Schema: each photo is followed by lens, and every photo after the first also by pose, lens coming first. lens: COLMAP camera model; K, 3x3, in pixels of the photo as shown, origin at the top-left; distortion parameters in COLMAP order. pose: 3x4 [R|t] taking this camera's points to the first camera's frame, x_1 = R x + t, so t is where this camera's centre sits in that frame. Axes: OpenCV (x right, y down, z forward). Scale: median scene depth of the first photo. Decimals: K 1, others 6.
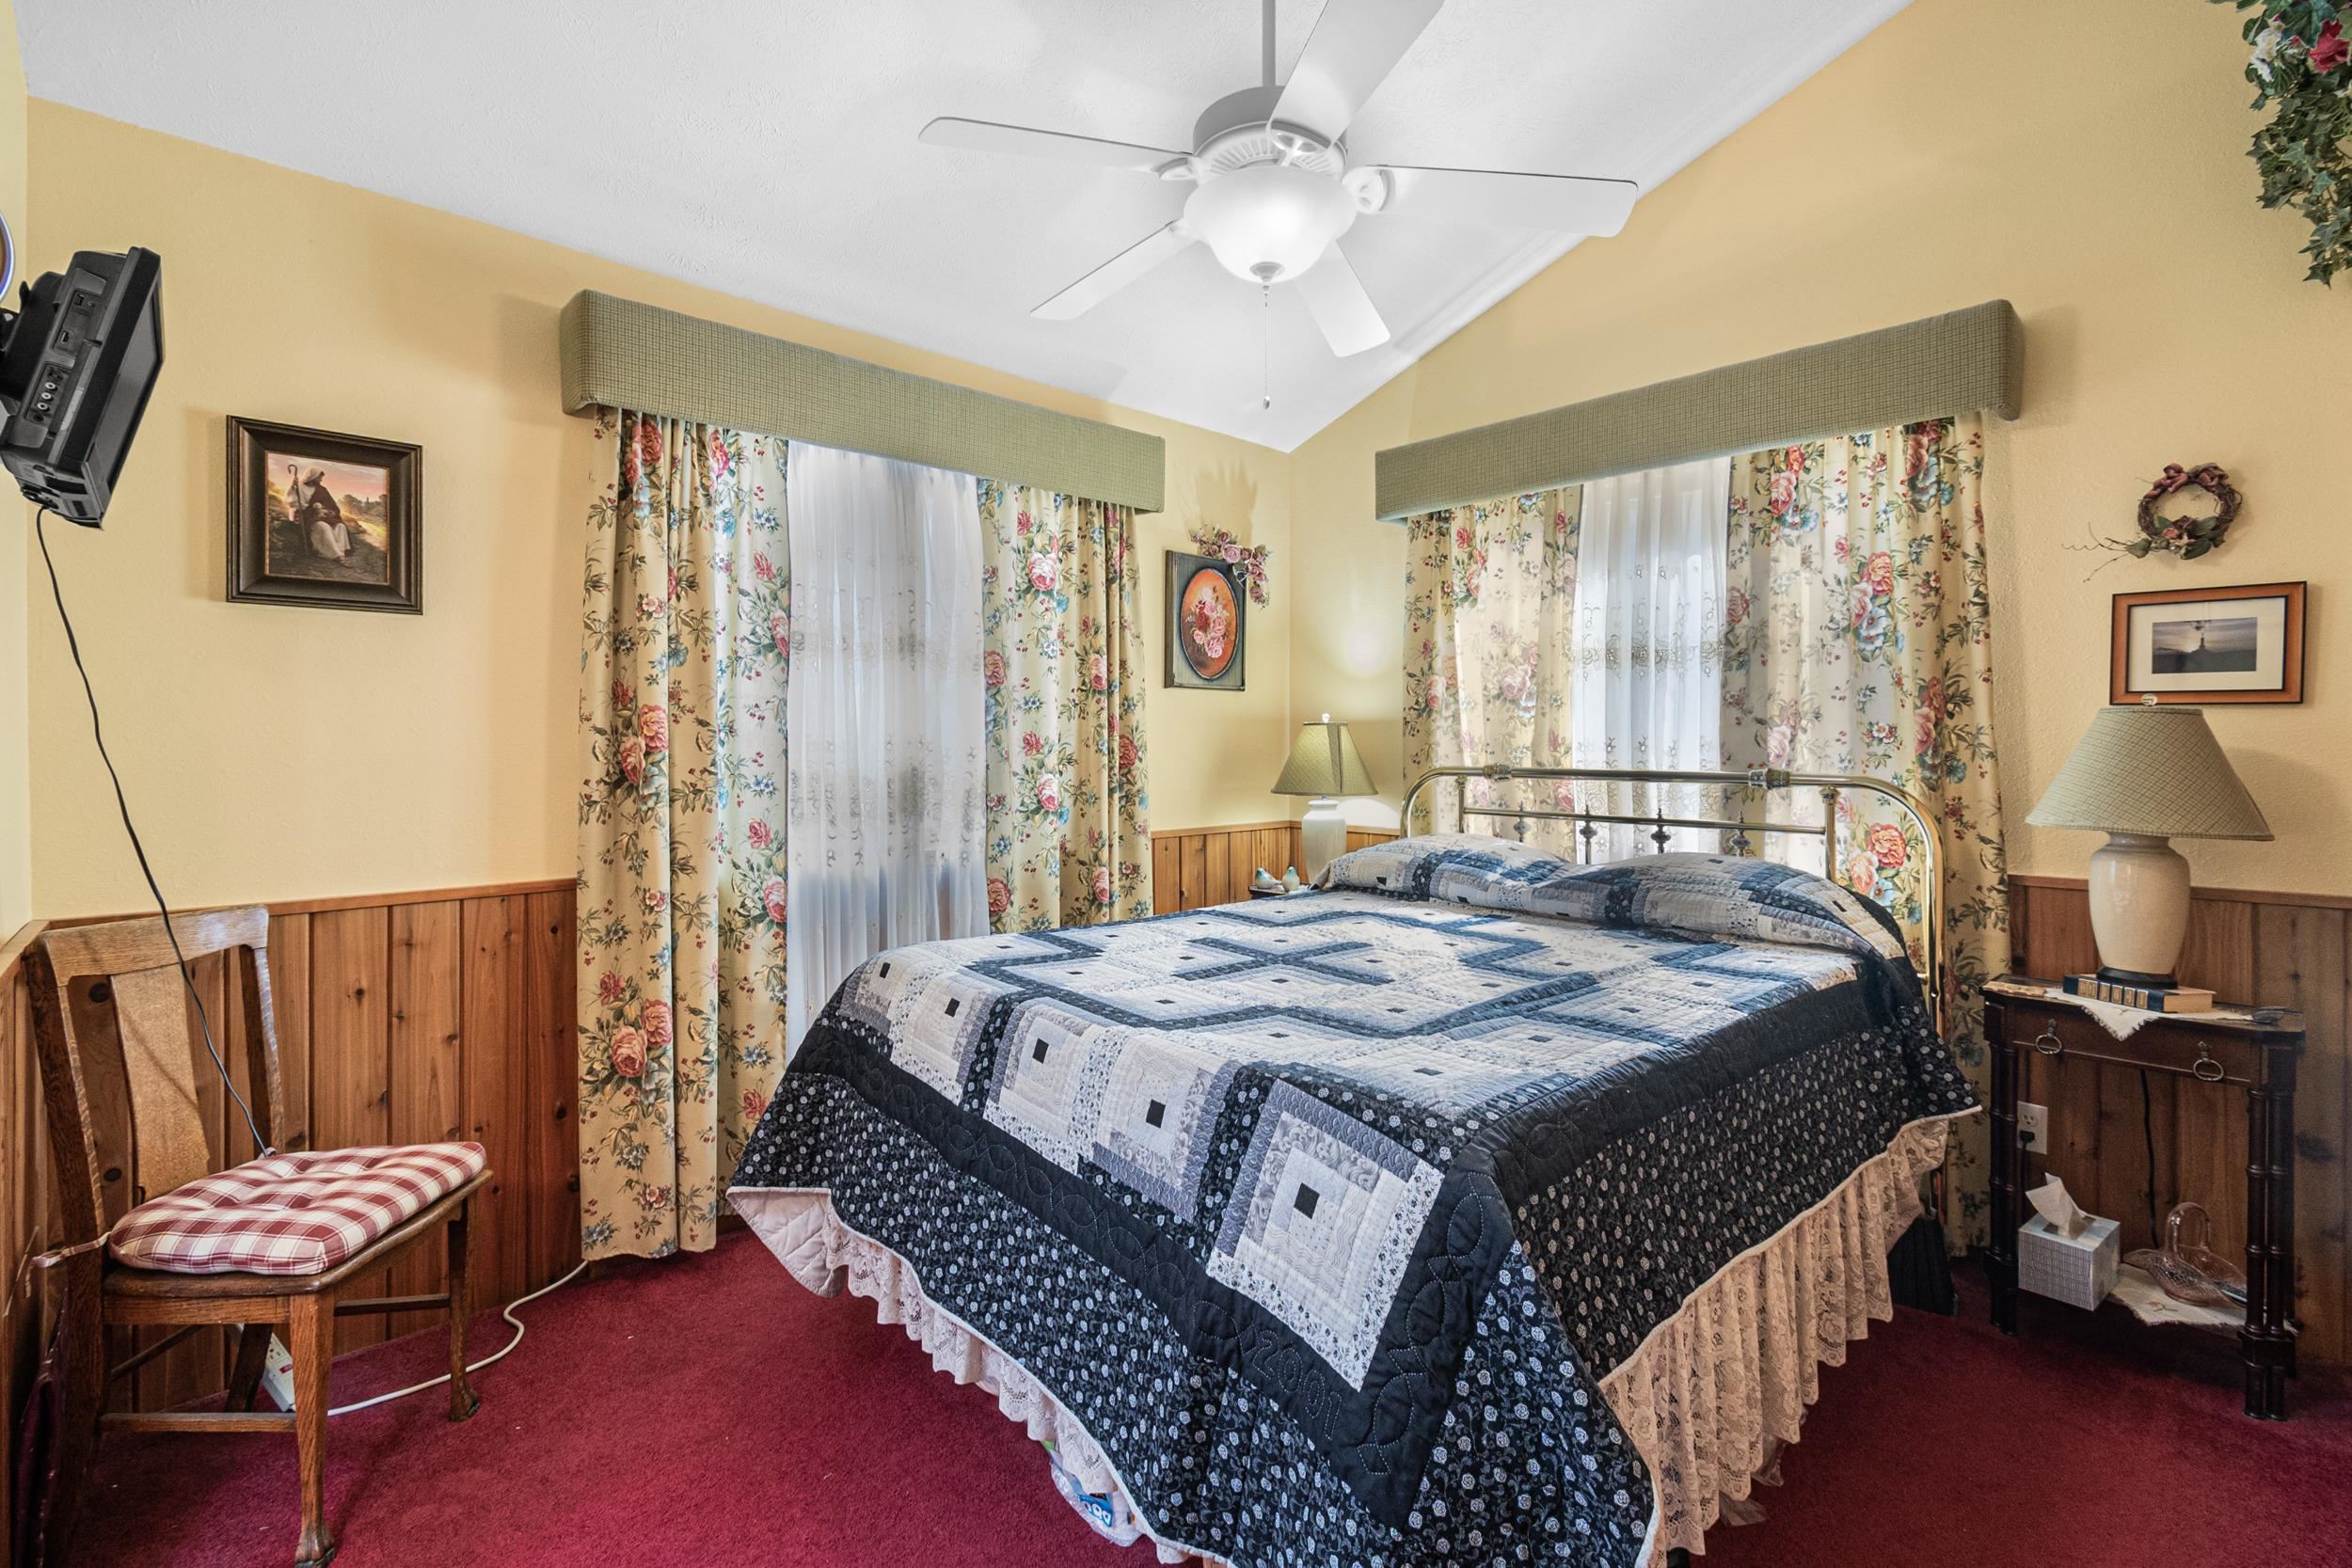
lens RADIAL K [[1045.3, 0, 1176.8], [0, 1045.3, 767.7], [0, 0, 1]] dist [0.010222, -0.005418]
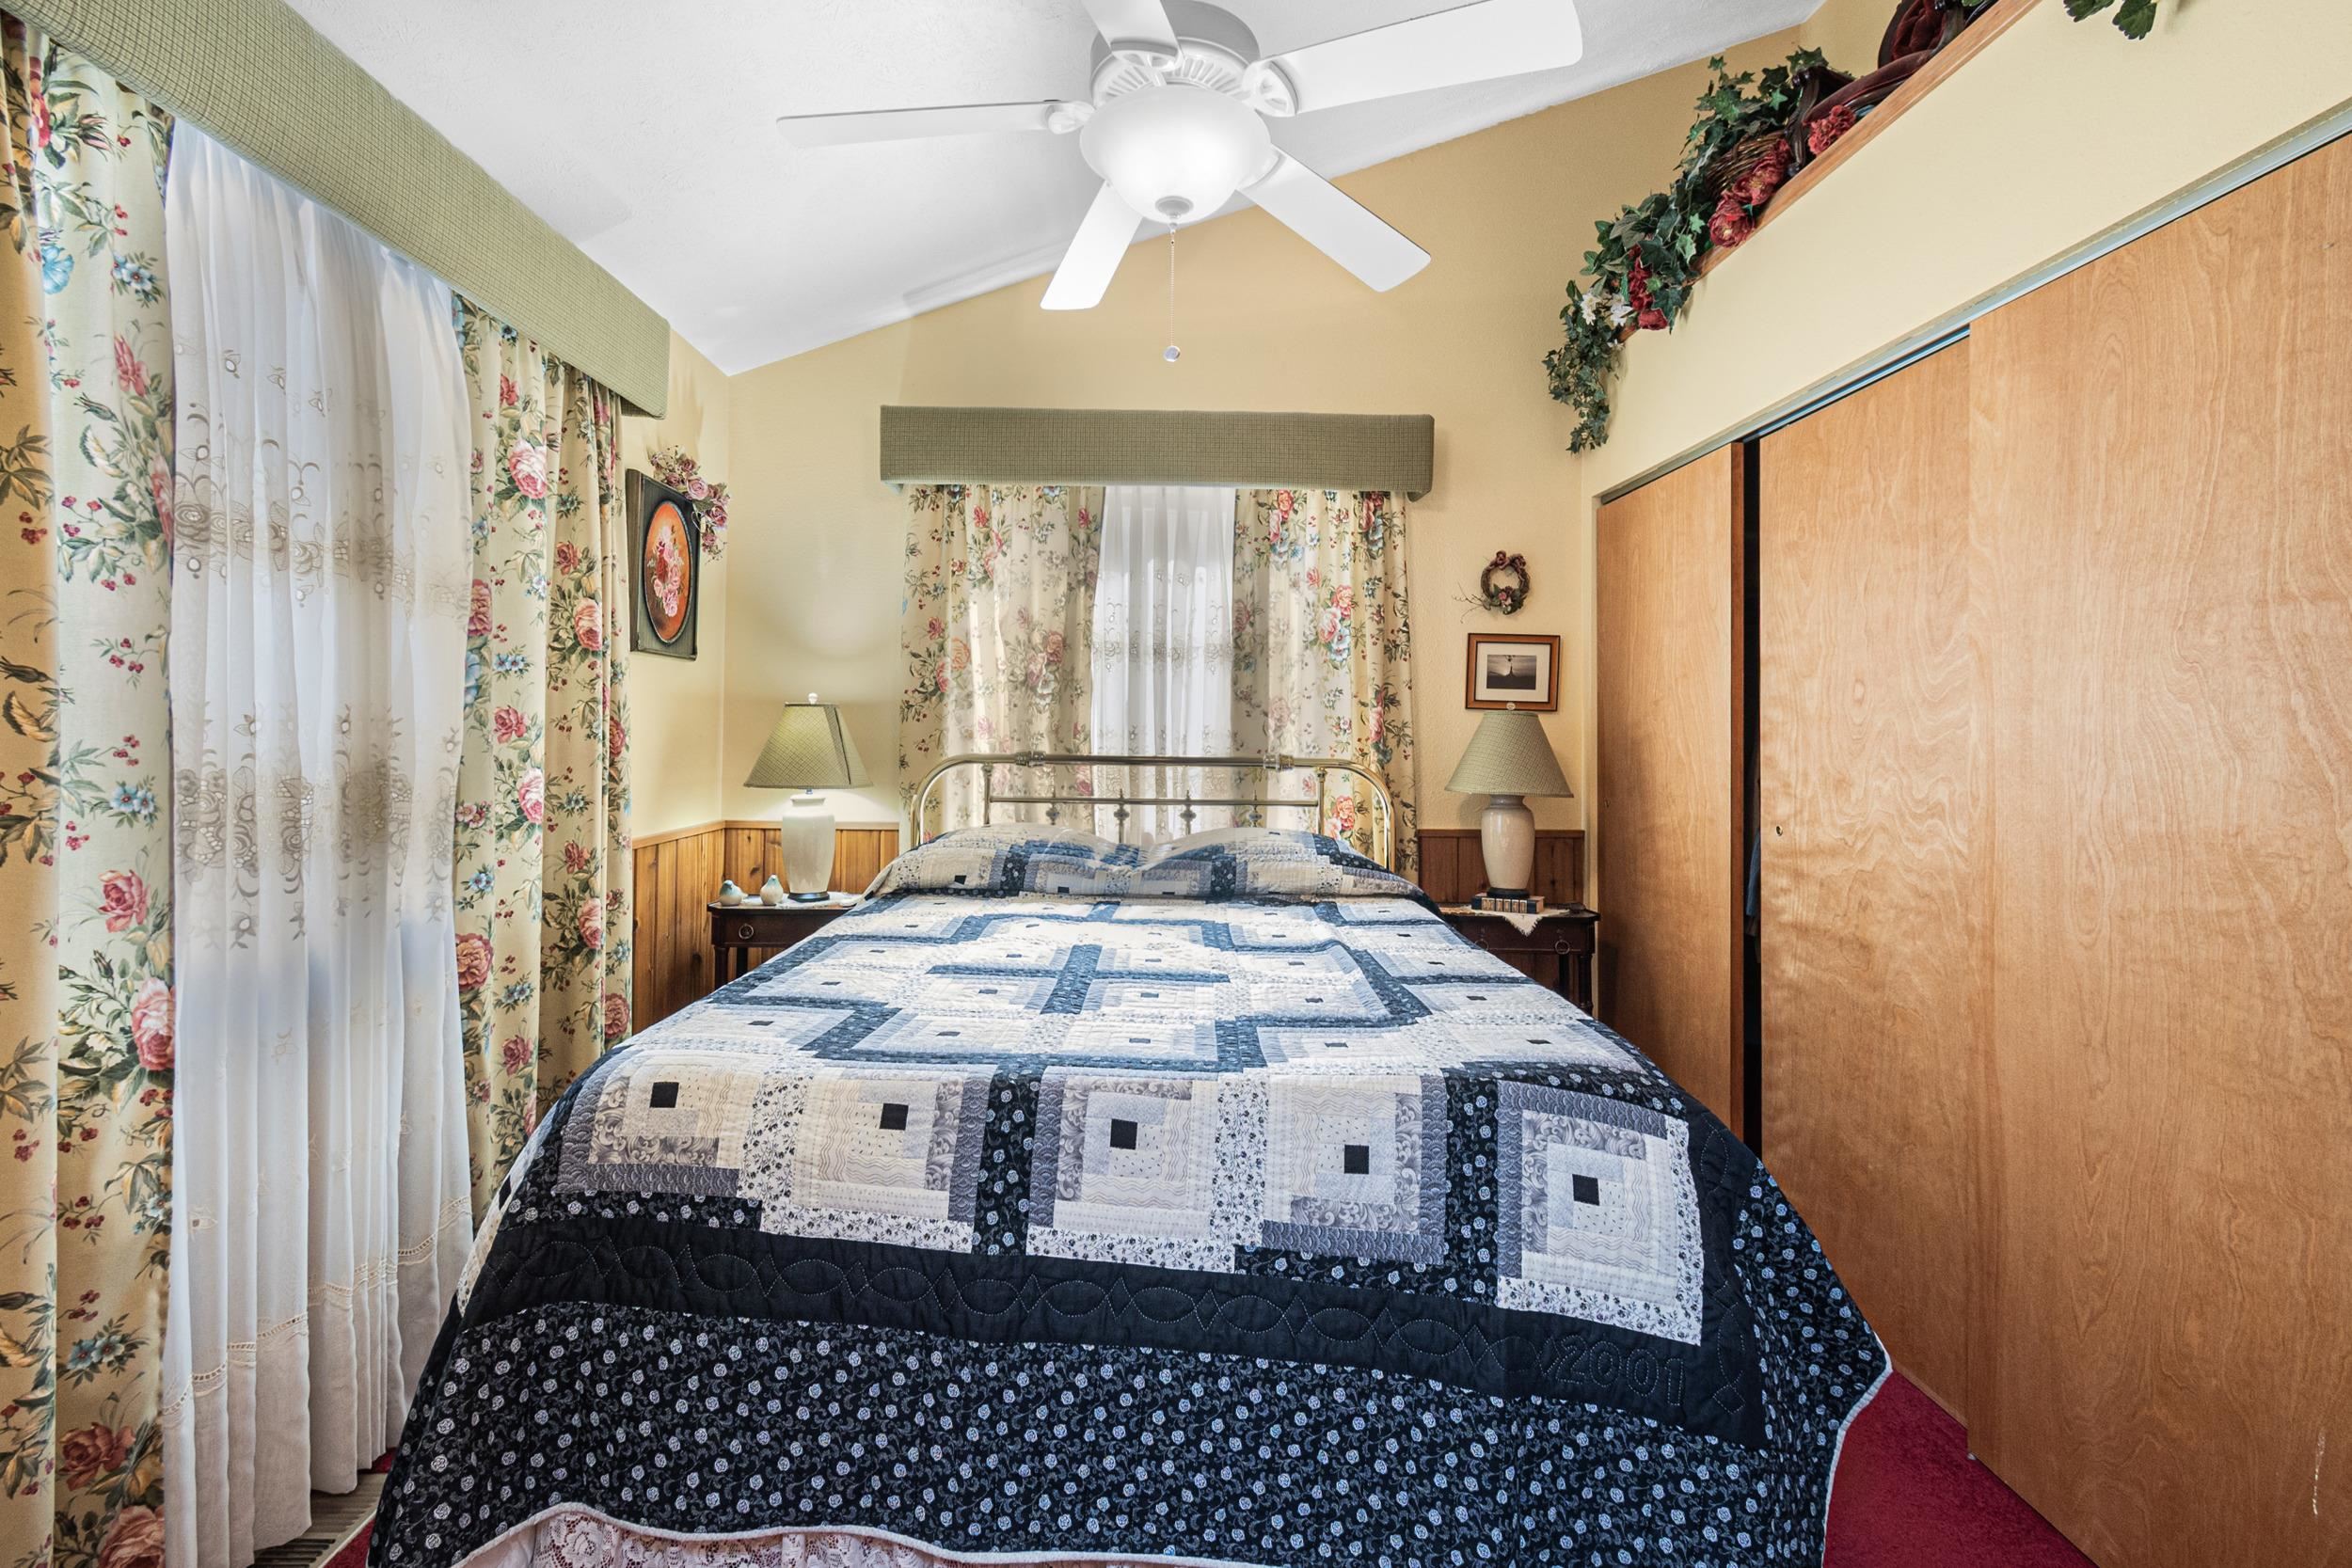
lens RADIAL K [[1048.5, 0, 1162.0], [0, 1048.5, 738.2], [0, 0, 1]] dist [0.010879, -0.006695]
pose [[0.676495, 0.003457, 0.736439, -0.416352], [0.006552, 0.999921, -0.010712, -0.005017], [-0.736418, 0.012072, 0.676419, 0.285272]]
